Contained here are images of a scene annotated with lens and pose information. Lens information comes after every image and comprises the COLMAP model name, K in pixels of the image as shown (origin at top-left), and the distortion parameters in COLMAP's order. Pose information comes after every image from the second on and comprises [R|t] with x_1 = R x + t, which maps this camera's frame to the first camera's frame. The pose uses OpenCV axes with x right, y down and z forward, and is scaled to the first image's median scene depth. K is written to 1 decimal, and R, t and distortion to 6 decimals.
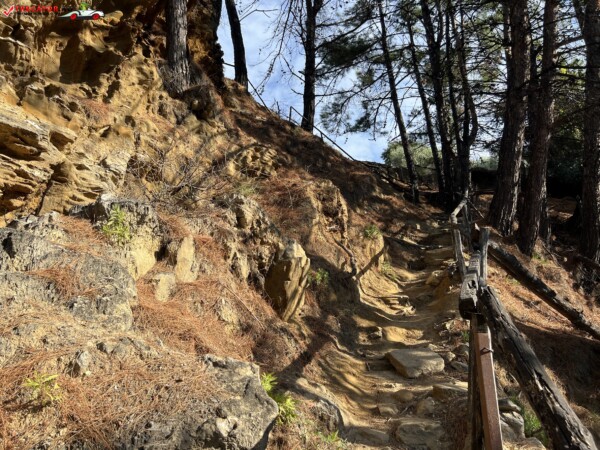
lens RADIAL K [[456.9, 0, 304.4], [0, 456.9, 227.0], [0, 0, 1]] dist [0.060960, -0.068564]
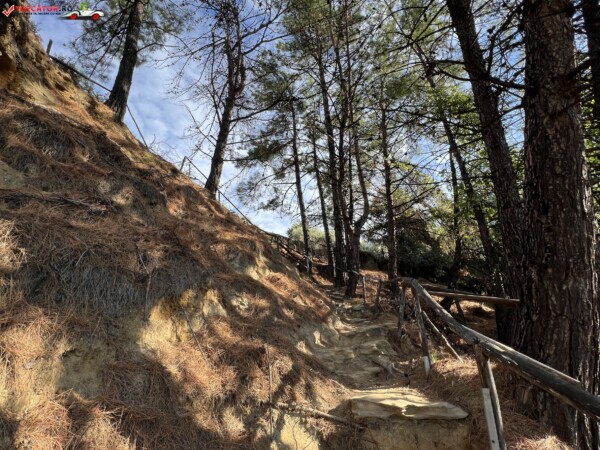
lens RADIAL K [[261.9, 0, 300.0], [0, 261.9, 225.0], [0, 0, 1]] dist [-0.000010, -0.000004]
pose [[0.972069, 0.127130, 0.197283, 0.066654], [-0.088076, 0.976751, -0.195450, -0.033628], [-0.217544, 0.172615, 0.960666, 0.305917]]
